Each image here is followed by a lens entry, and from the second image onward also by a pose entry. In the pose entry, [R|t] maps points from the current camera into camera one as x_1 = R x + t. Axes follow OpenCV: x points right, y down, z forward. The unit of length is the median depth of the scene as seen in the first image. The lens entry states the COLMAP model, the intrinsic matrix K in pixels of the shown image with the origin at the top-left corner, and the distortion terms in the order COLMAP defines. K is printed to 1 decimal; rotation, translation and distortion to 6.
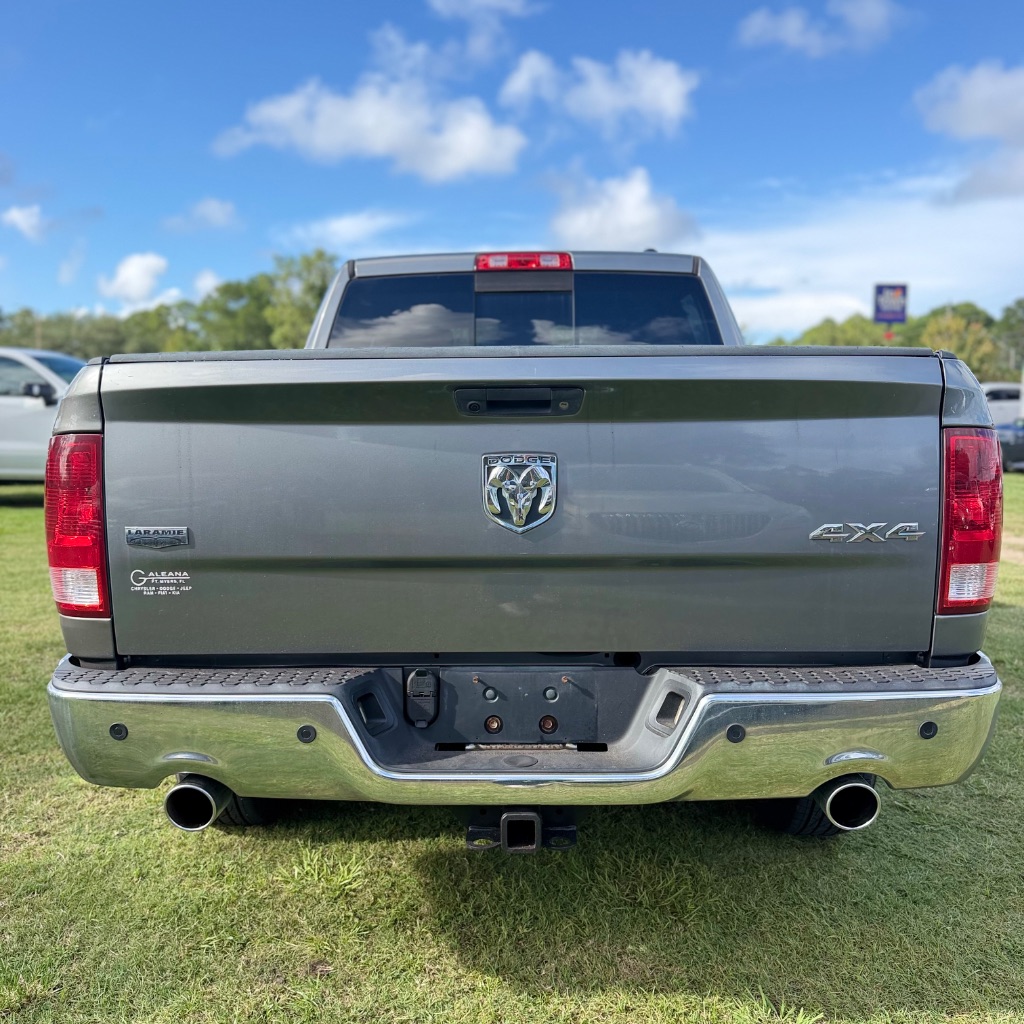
lens RADIAL K [[965.5, 0, 515.7], [0, 965.5, 512.8], [0, 0, 1]] dist [0.050209, -0.004679]
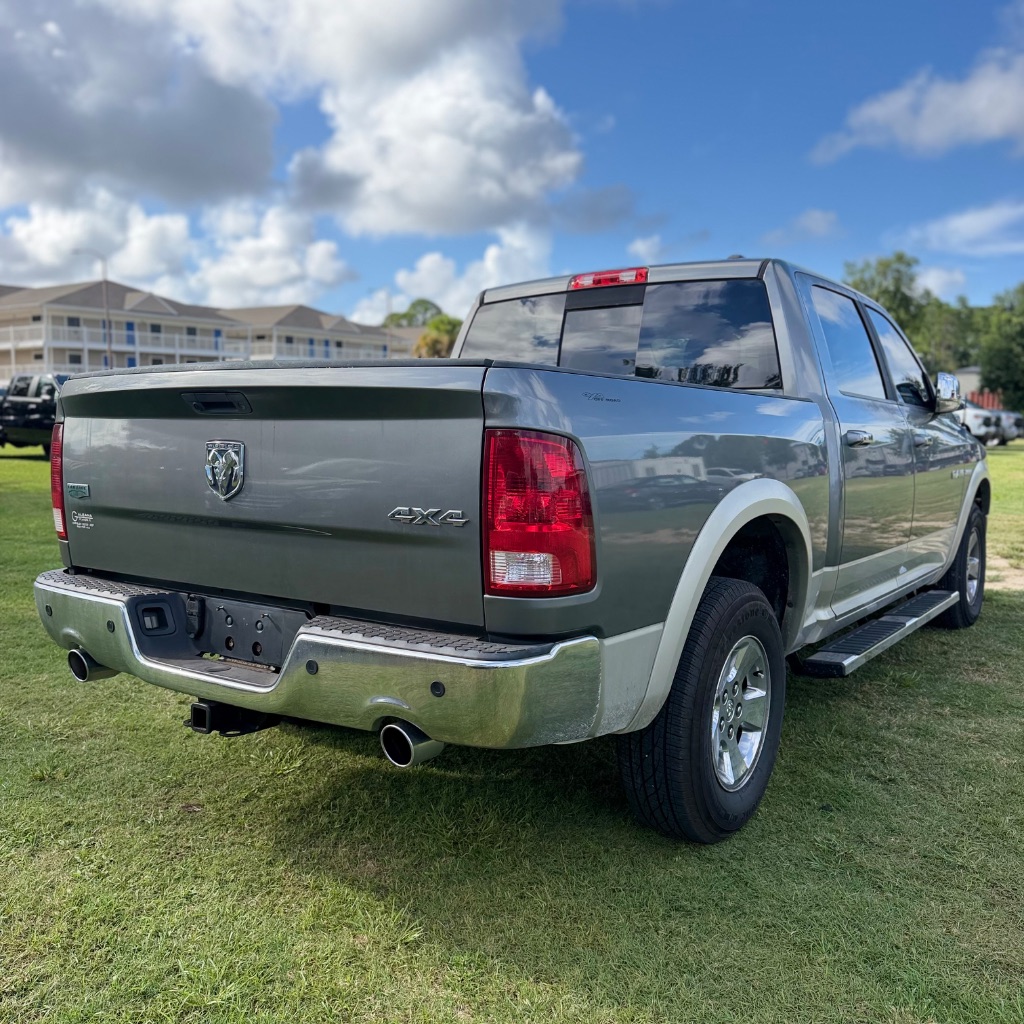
lens RADIAL K [[962.3, 0, 512.0], [0, 962.3, 512.0], [0, 0, 1]] dist [0.051114, -0.012571]
pose [[0.836932, 0.063866, -0.543568, 0.873452], [-0.068676, 0.997573, 0.011467, -0.004488], [0.542981, 0.027733, 0.839287, 0.066458]]
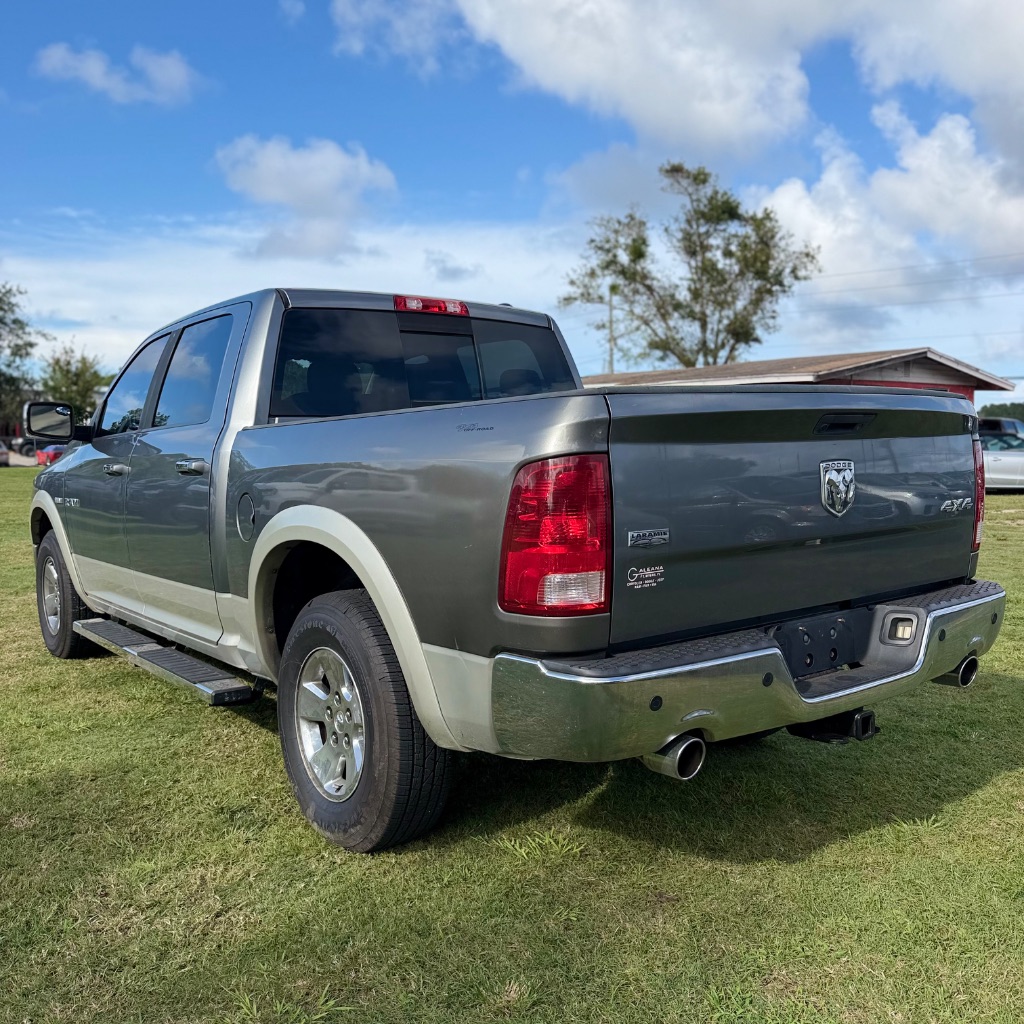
lens RADIAL K [[993.5, 0, 515.0], [0, 993.5, 473.1], [0, 0, 1]] dist [-0.048506, 0.000460]
pose [[0.783652, -0.024936, 0.620700, -1.041421], [0.075586, 0.995597, -0.055433, 0.000699], [-0.616585, 0.090357, 0.782086, 0.120351]]
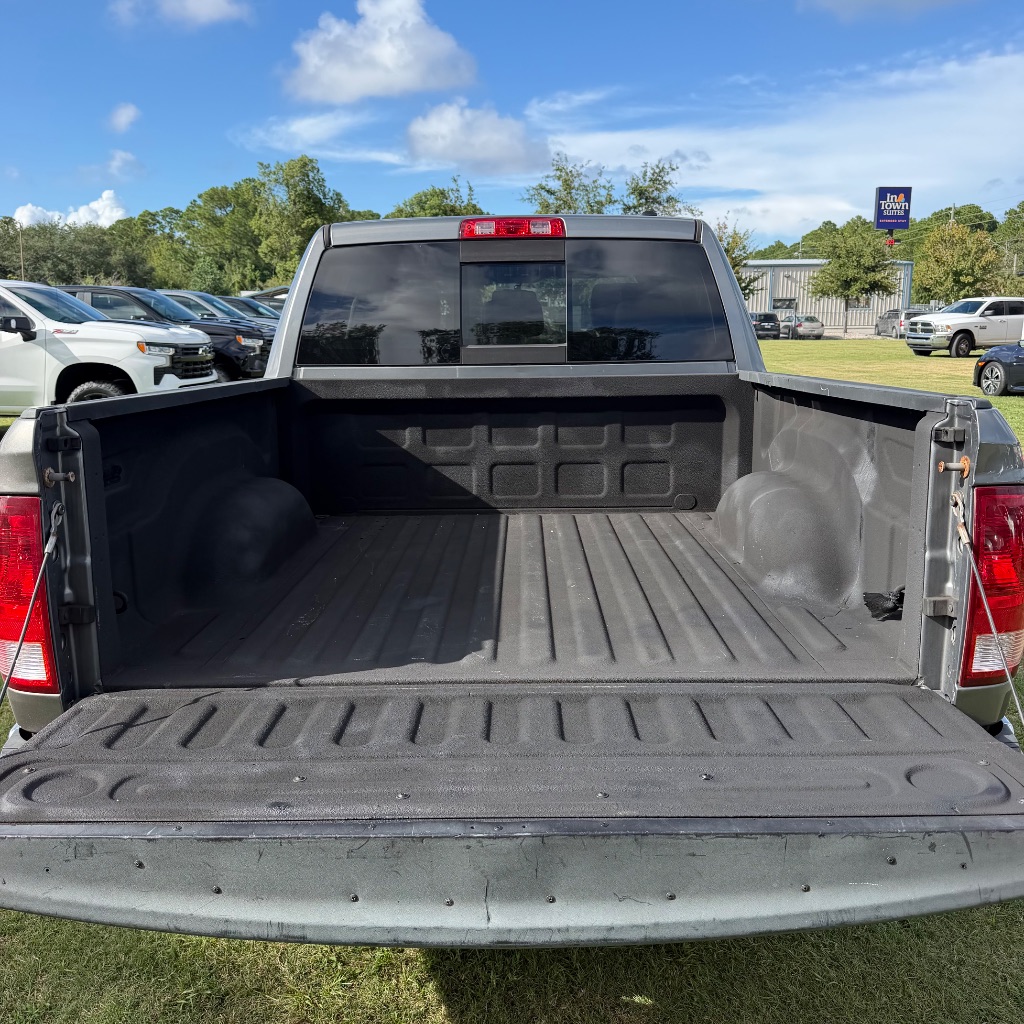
lens RADIAL K [[962.3, 0, 512.0], [0, 962.3, 512.0], [0, 0, 1]] dist [0.051114, -0.012571]
pose [[0.999983, -0.005715, 0.001054, 0.008727], [0.005595, 0.995788, 0.091512, -0.121779], [-0.001572, -0.091505, 0.995803, 0.086107]]
